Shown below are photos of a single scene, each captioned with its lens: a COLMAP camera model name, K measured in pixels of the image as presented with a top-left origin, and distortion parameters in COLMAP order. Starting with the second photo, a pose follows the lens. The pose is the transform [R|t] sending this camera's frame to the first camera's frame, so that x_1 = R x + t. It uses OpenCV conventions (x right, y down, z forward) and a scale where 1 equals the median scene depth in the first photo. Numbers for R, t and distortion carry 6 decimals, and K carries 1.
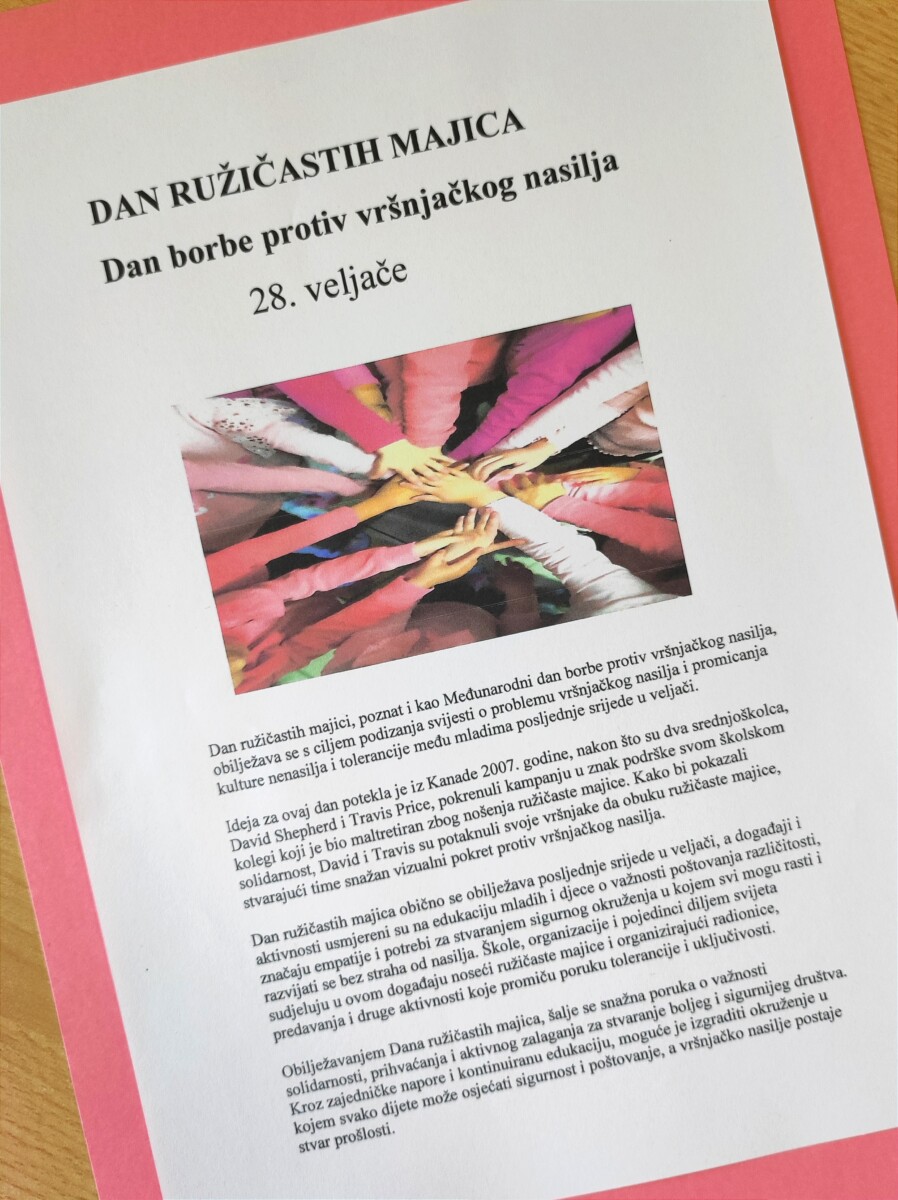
lens RADIAL K [[905.6, 0, 451.7], [0, 905.6, 595.0], [0, 0, 1]] dist [-0.028106, 0.010916]
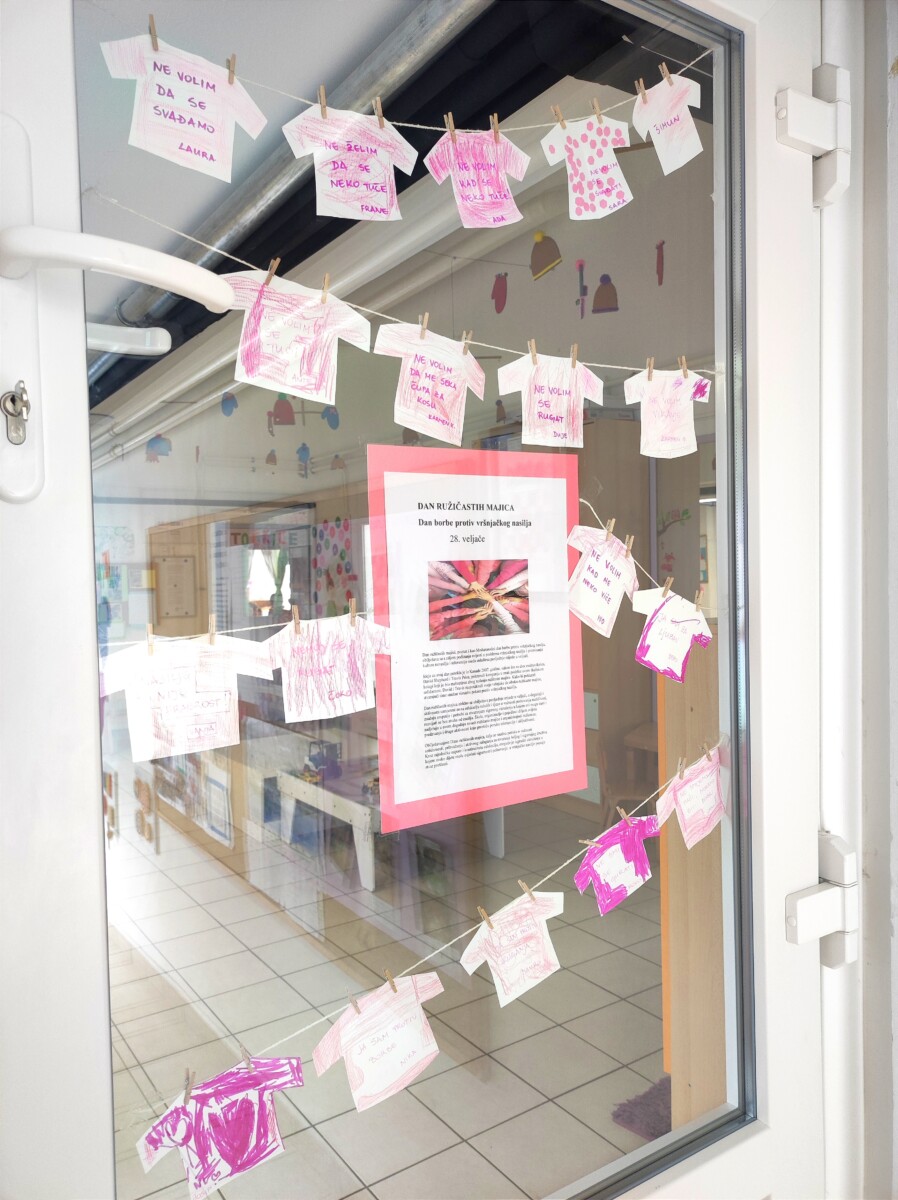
lens RADIAL K [[905.6, 0, 448.6], [0, 905.6, 601.4], [0, 0, 1]] dist [-0.028106, 0.010916]
pose [[0.821458, 0.172523, 0.543546, -2.220725], [-0.137183, 0.984933, -0.105297, 0.331124], [-0.553523, 0.011932, 0.832748, -2.128606]]
